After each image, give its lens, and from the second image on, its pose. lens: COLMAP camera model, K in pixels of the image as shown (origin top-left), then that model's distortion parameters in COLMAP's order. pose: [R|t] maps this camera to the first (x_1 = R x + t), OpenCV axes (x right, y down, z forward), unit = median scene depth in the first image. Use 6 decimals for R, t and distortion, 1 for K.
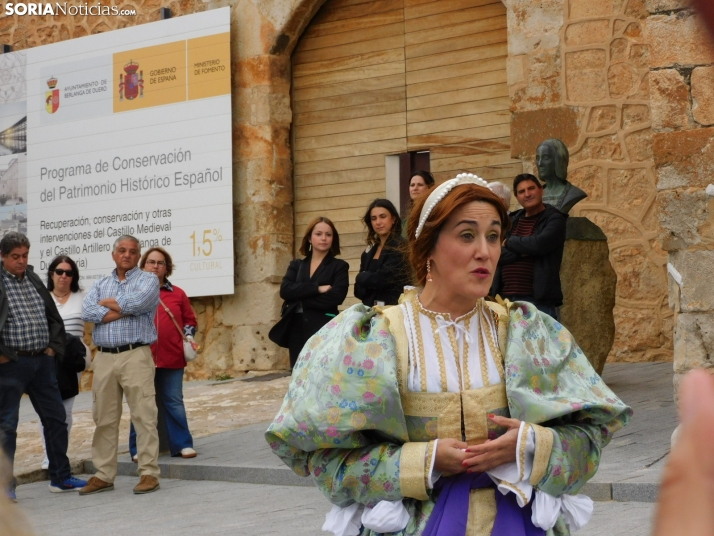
lens RADIAL K [[1971.7, 0, 357.7], [0, 1971.7, 265.9], [0, 0, 1]] dist [-0.016987, 0.000000]
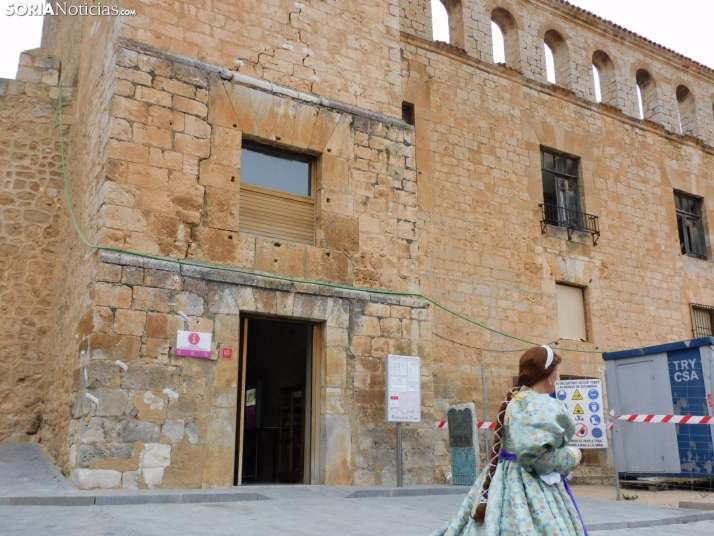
lens RADIAL K [[696.0, 0, 365.2], [0, 696.0, 268.7], [0, 0, 1]] dist [0.008505, 0.000000]
pose [[0.502747, 0.254888, 0.826001, -0.224675], [-0.065783, 0.964050, -0.257449, 0.027591], [-0.861927, 0.075095, 0.501441, 0.204154]]
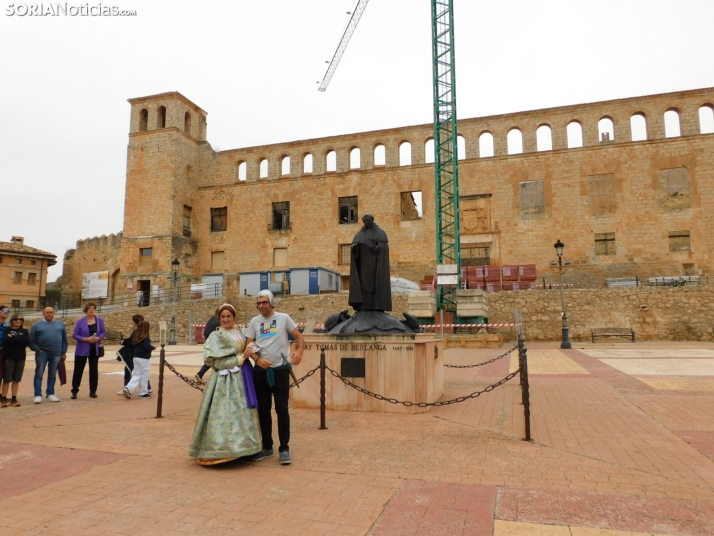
lens RADIAL K [[512.6, 0, 356.5], [0, 512.6, 267.6], [0, 0, 1]] dist [0.010185, -0.006148]
pose [[0.982835, 0.038908, 0.180335, 0.762103], [-0.027939, 0.997624, -0.062974, -0.012415], [-0.182357, 0.056855, 0.981587, -1.995110]]
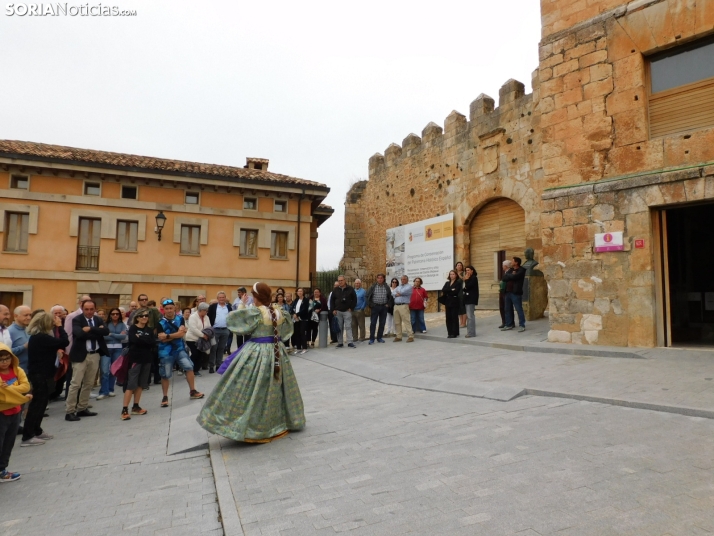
lens RADIAL K [[512.6, 0, 359.9], [0, 512.6, 270.4], [0, 0, 1]] dist [0.010185, -0.006148]
pose [[0.946865, 0.000239, -0.321632, 0.083291], [-0.005190, 0.999881, -0.014537, -0.006170], [0.321590, 0.015434, 0.946753, 0.015943]]
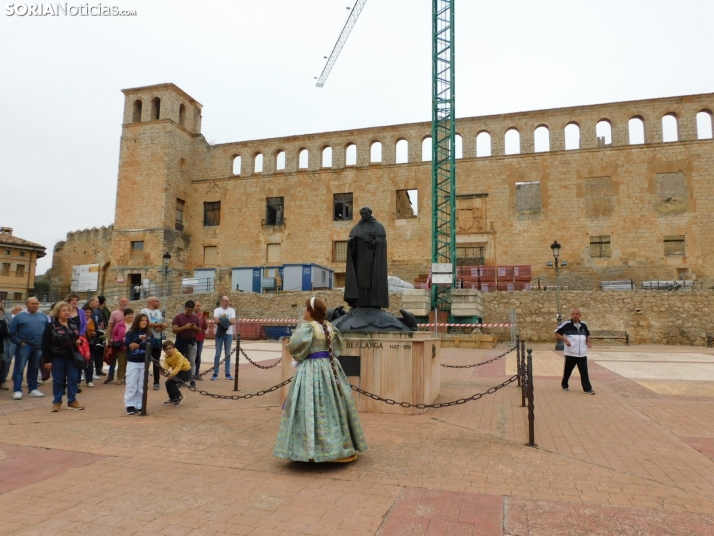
lens RADIAL K [[512.6, 0, 356.4], [0, 512.6, 269.5], [0, 0, 1]] dist [0.010185, -0.006148]
pose [[0.979390, 0.057466, 0.193629, 0.762494], [-0.047264, 0.997260, -0.056908, -0.009739], [-0.196368, 0.046583, 0.979423, -1.975065]]
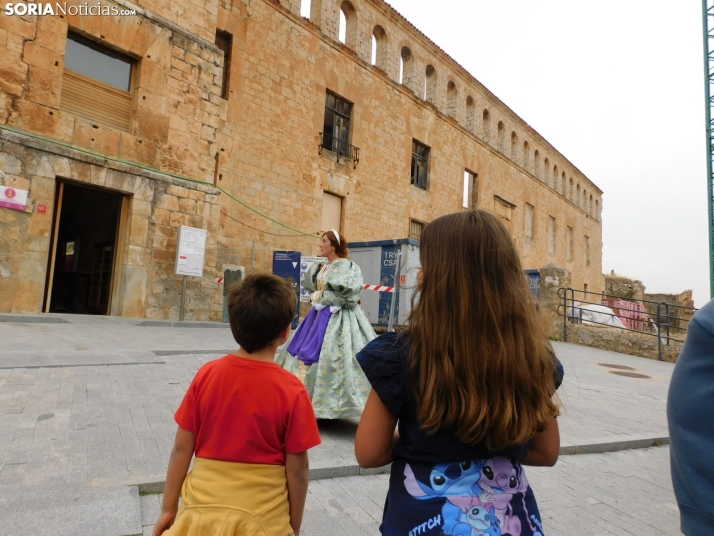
lens RADIAL K [[512.6, 0, 357.6], [0, 512.6, 265.1], [0, 0, 1]] dist [0.010185, -0.006148]
pose [[0.196244, 0.141216, 0.970333, -0.225850], [-0.122610, 0.985343, -0.118603, 0.033119], [-0.972859, -0.095697, 0.210682, 0.170175]]
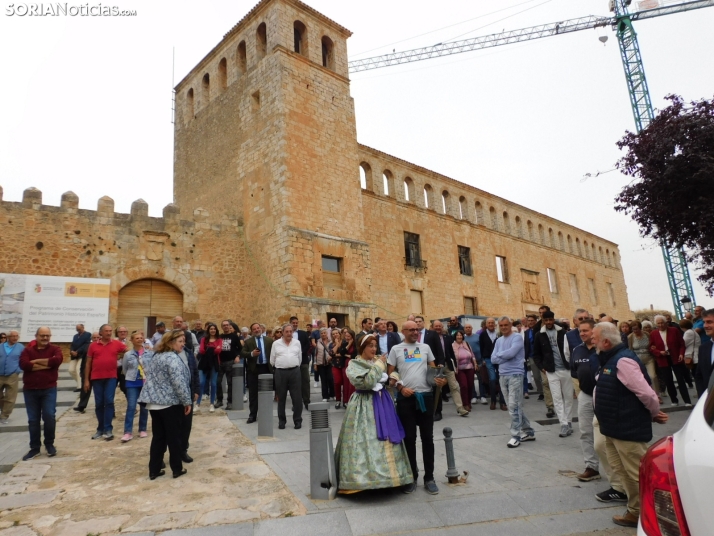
lens RADIAL K [[512.6, 0, 361.0], [0, 512.6, 270.5], [0, 0, 1]] dist [0.010185, -0.006148]
pose [[0.314538, 0.220231, 0.923344, -1.014067], [-0.011281, 0.973513, -0.228355, 0.118184], [-0.949178, 0.061410, 0.308691, 0.072868]]
